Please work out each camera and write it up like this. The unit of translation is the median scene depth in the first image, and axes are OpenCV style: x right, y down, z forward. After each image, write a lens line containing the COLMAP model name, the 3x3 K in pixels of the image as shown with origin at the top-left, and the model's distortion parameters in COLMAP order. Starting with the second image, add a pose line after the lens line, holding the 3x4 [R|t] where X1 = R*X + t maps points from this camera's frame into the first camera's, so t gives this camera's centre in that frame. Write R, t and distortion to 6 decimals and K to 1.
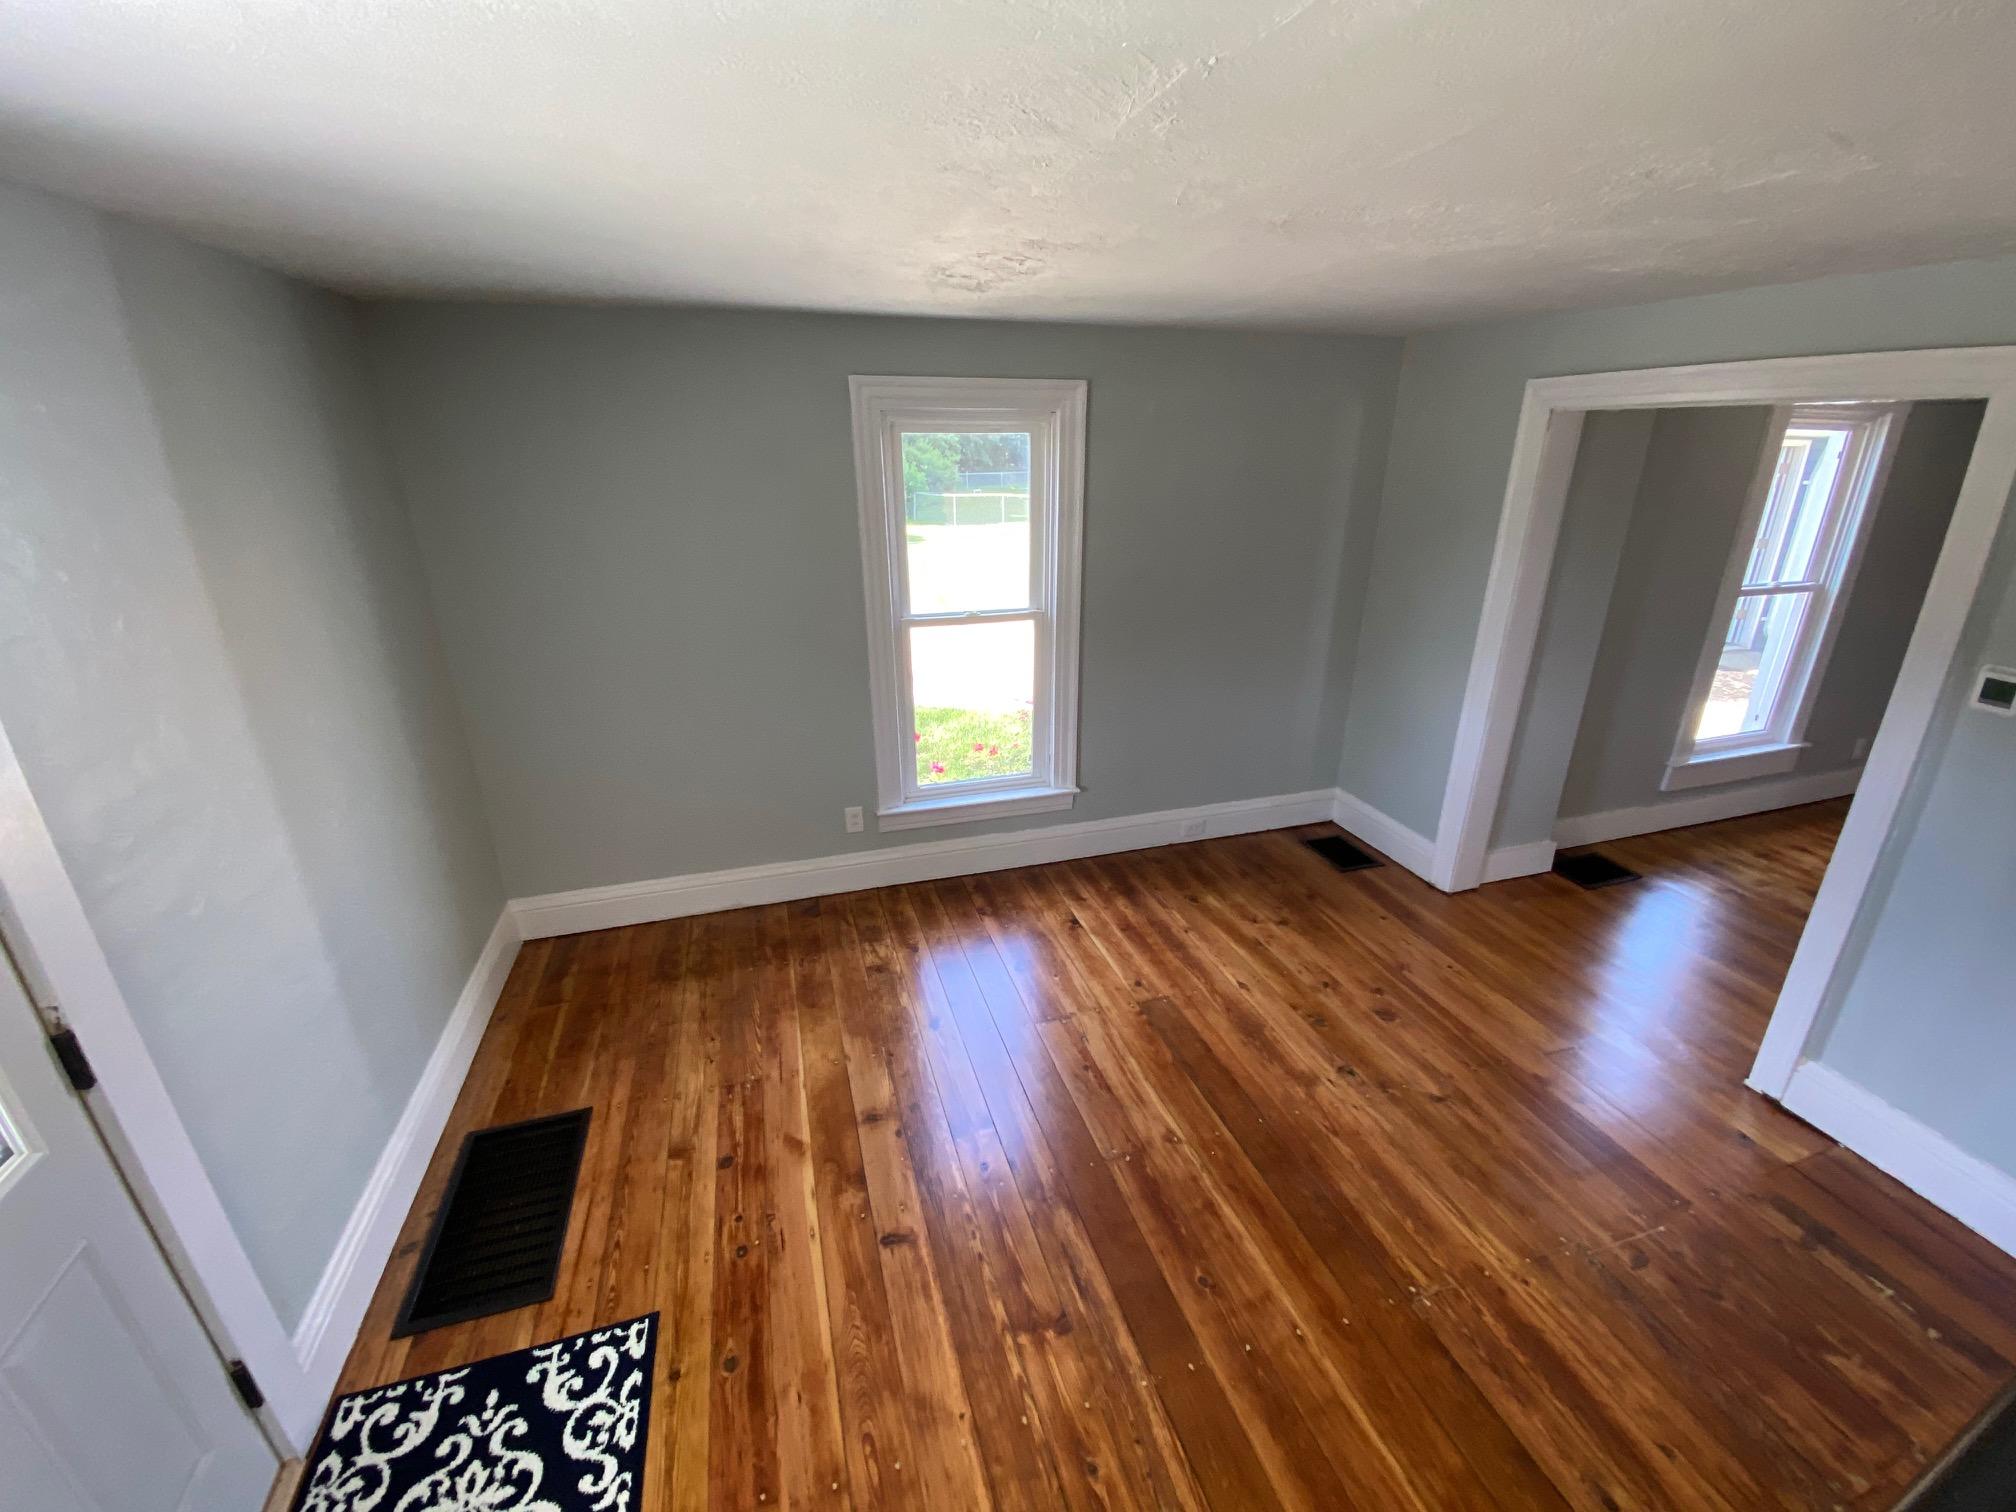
lens RADIAL K [[813.9, 0, 1003.4], [0, 813.9, 755.8], [0, 0, 1]] dist [0.022553, -0.021131]
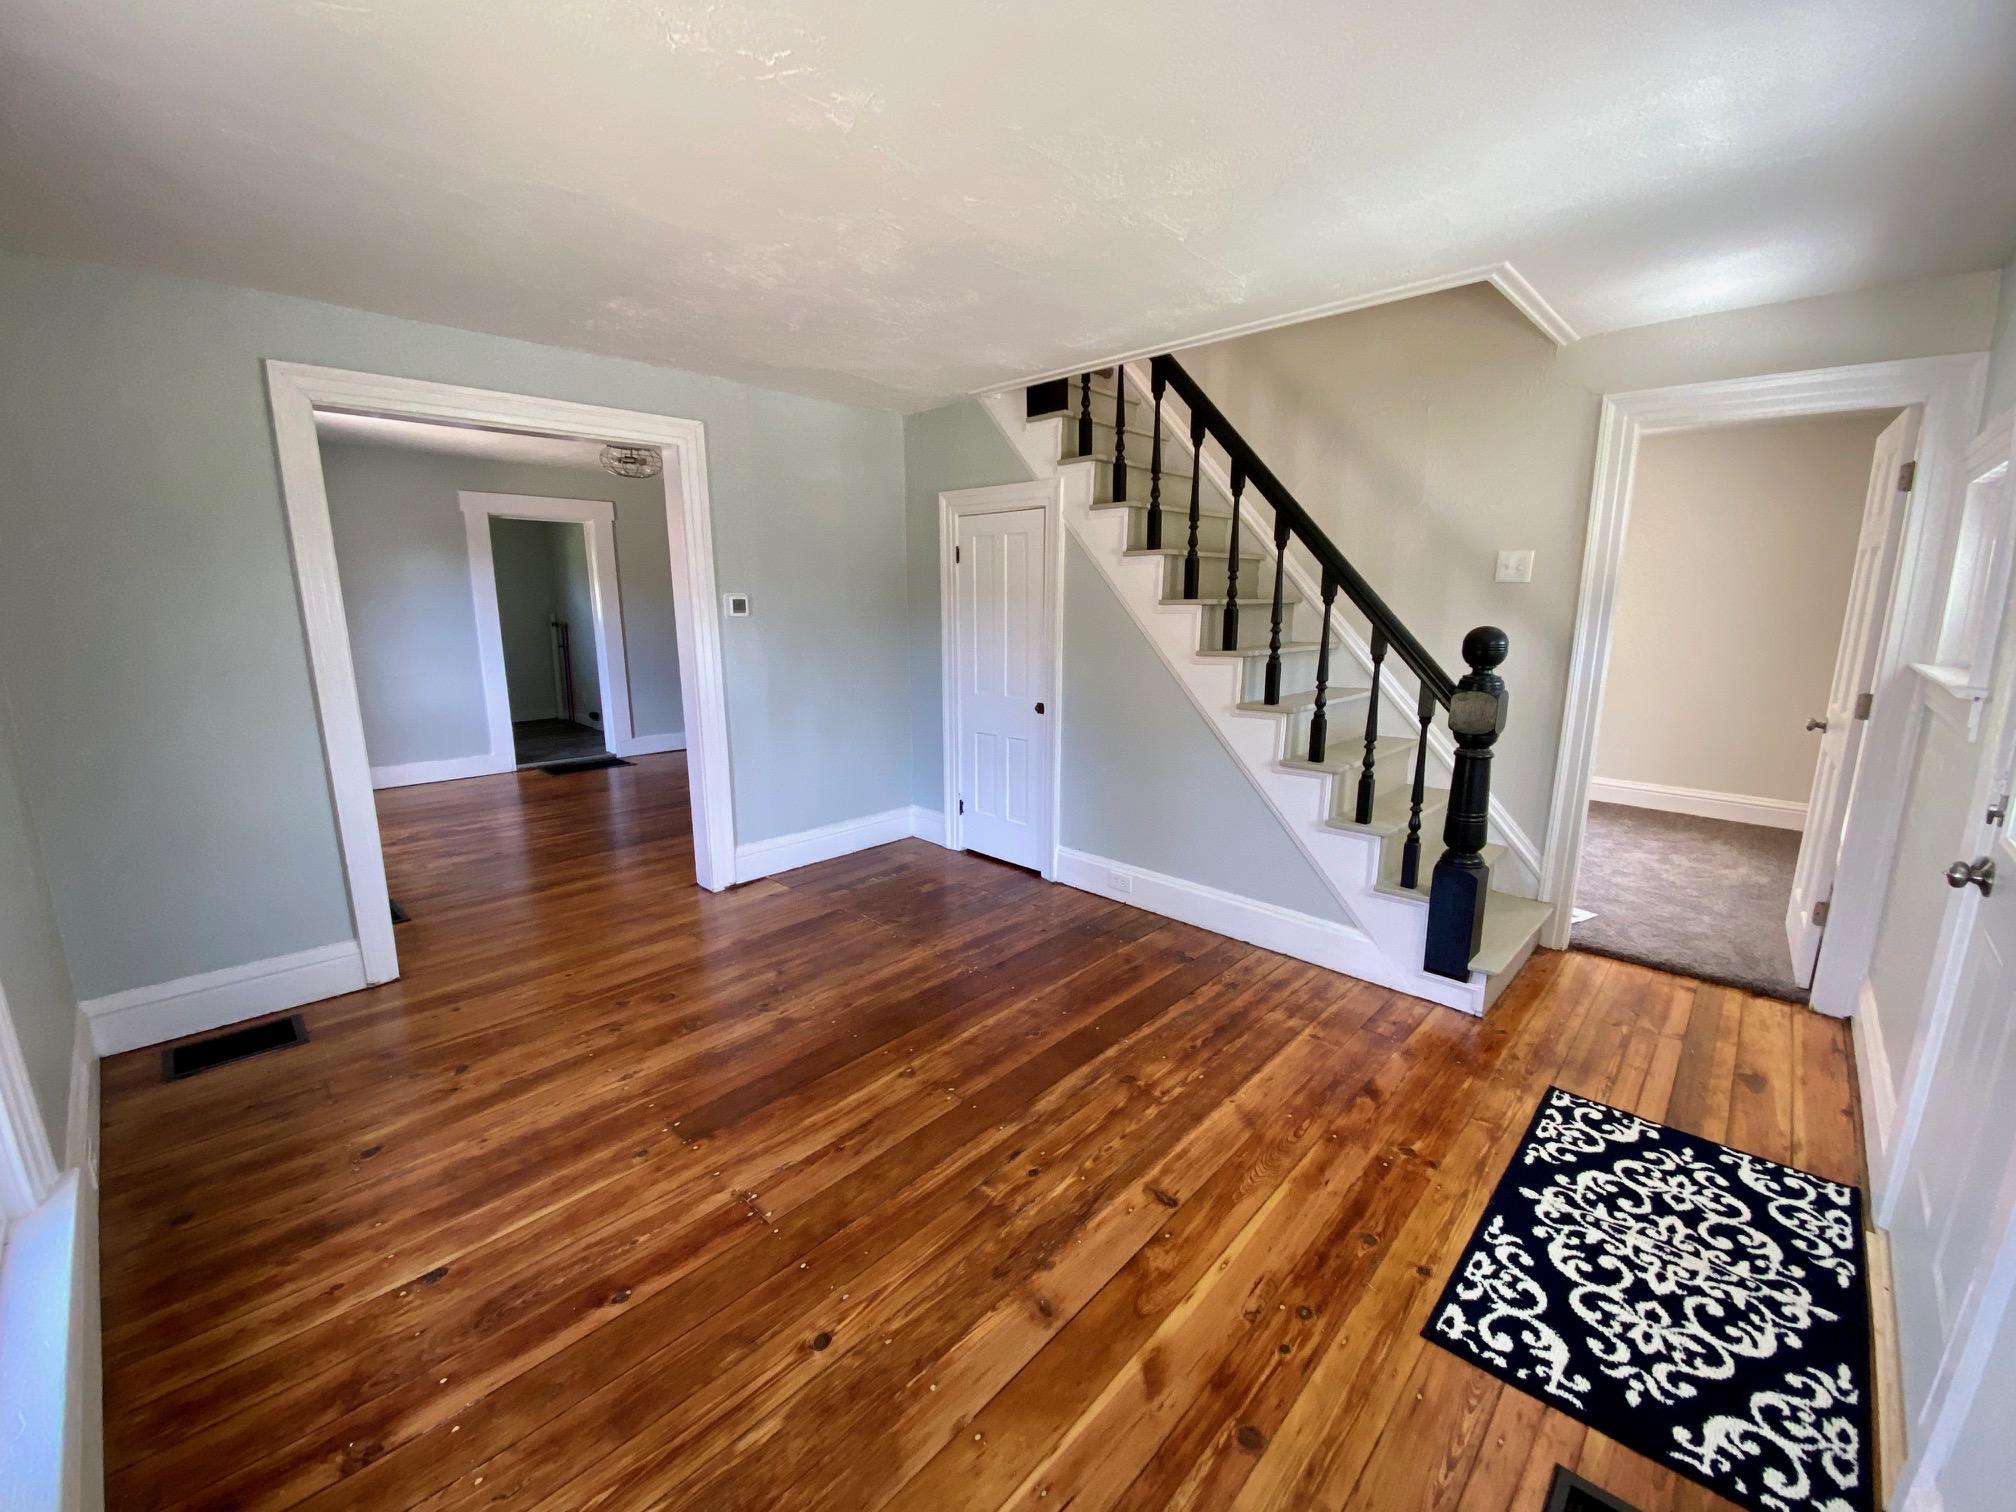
lens RADIAL K [[813.9, 0, 1003.4], [0, 813.9, 755.8], [0, 0, 1]] dist [0.022553, -0.021131]
pose [[-0.493832, -0.167373, 0.853297, -0.693183], [0.309608, 0.883149, 0.352409, -0.215715], [-0.812572, 0.438218, -0.384307, 1.188526]]
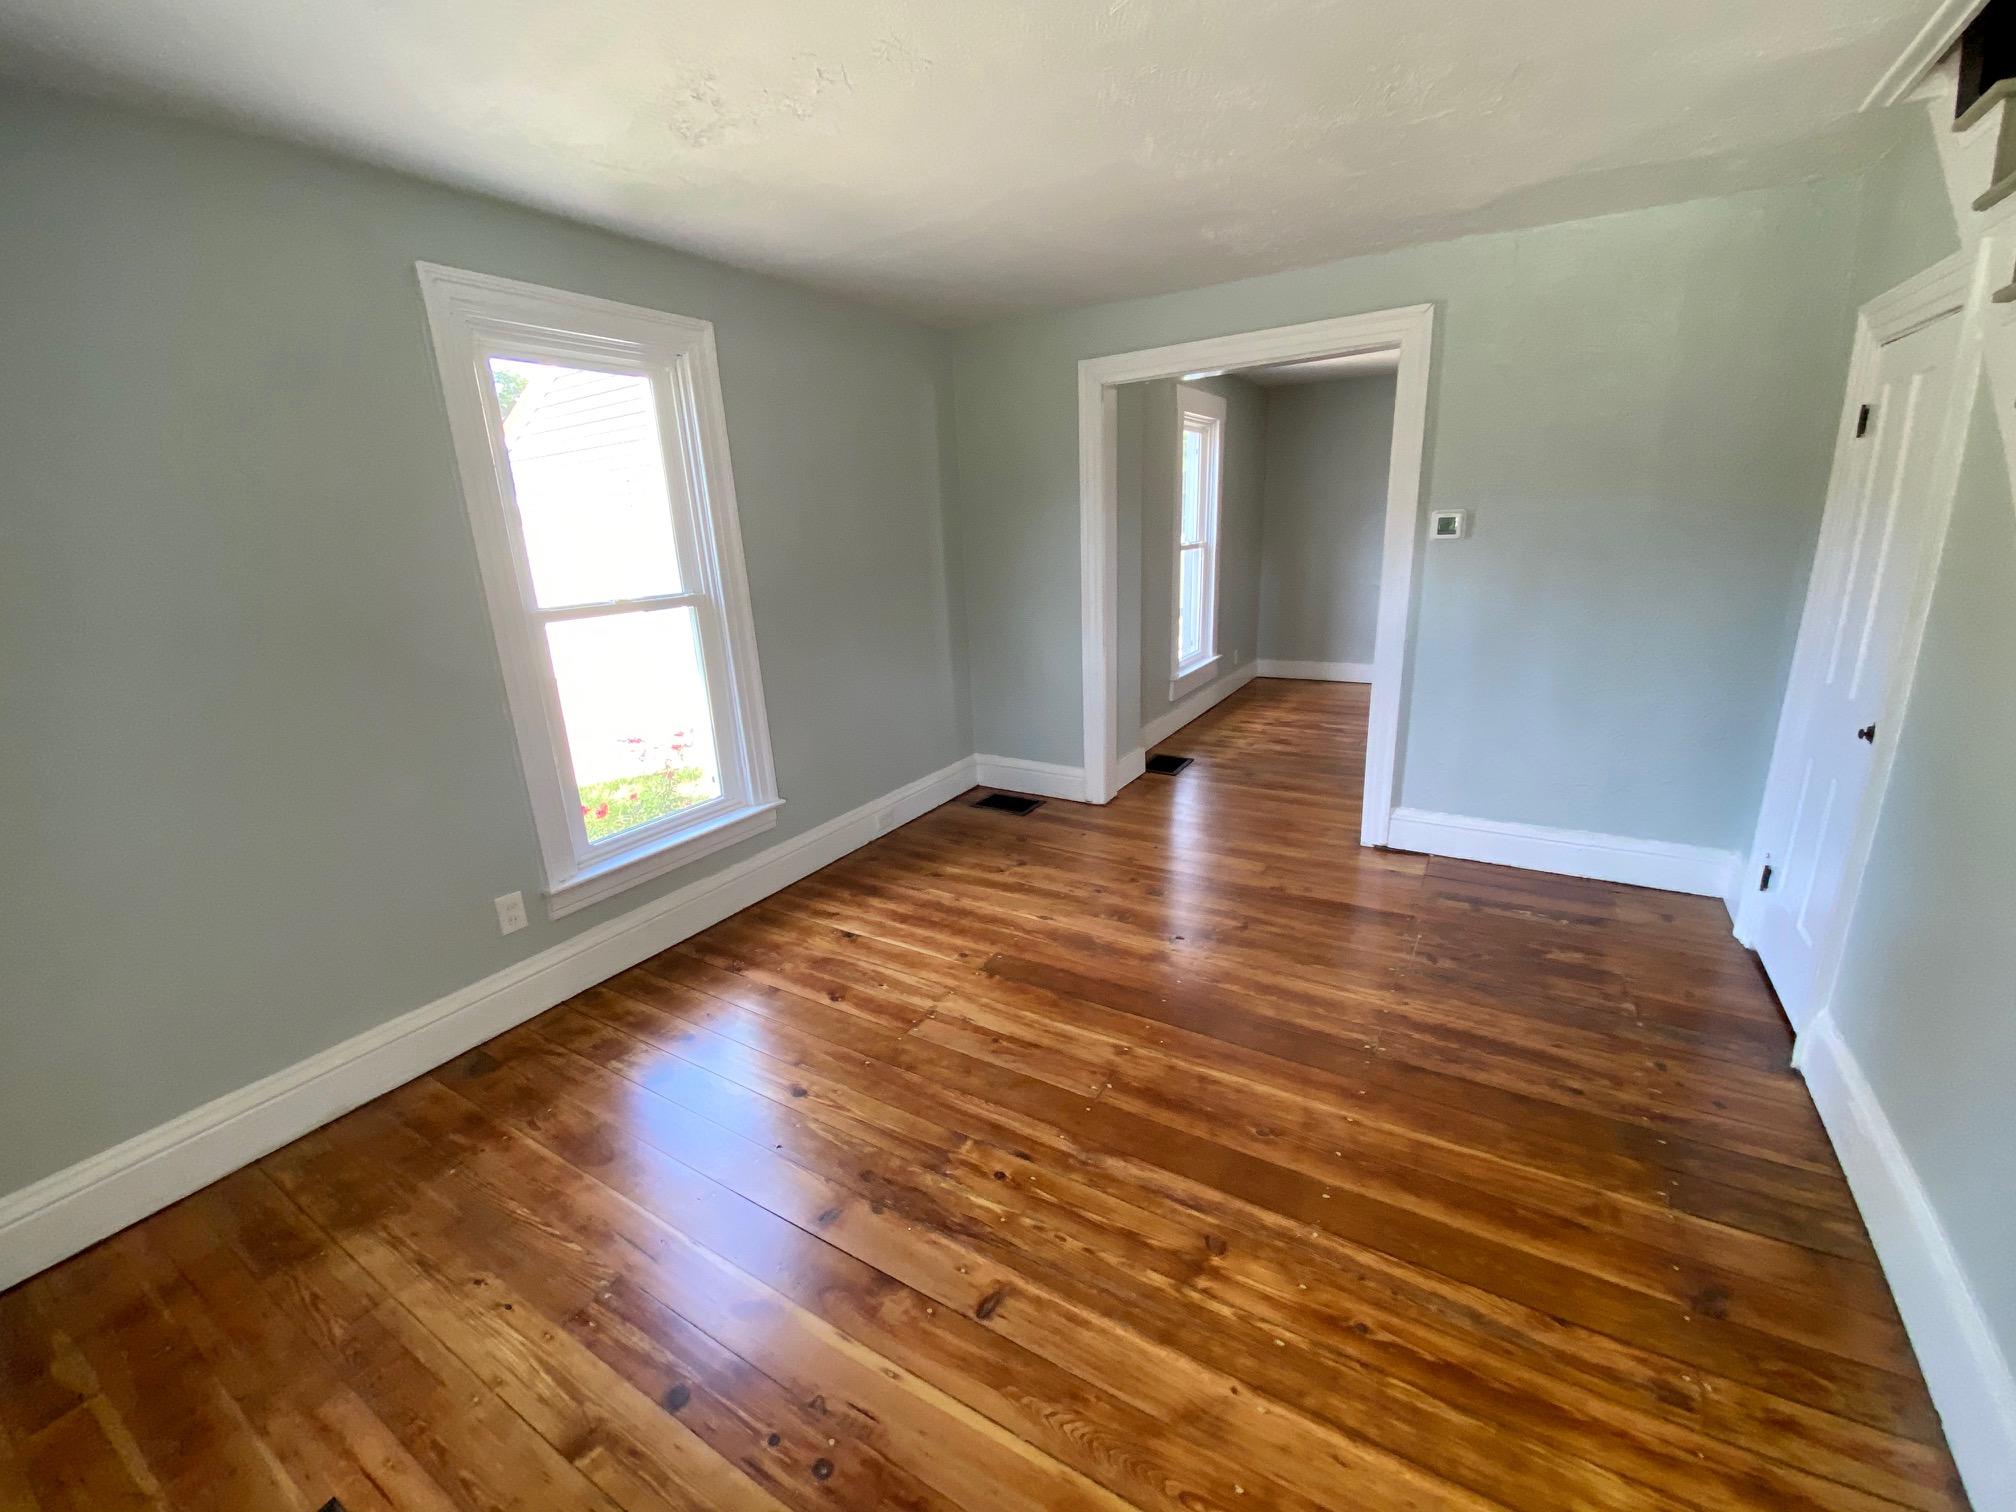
lens RADIAL K [[813.9, 0, 1003.4], [0, 813.9, 755.8], [0, 0, 1]] dist [0.022553, -0.021131]
pose [[0.745833, -0.210561, 0.631979, -0.454563], [0.273397, 0.961899, -0.002168, 0.105690], [-0.607443, 0.174398, 0.774983, 0.302226]]
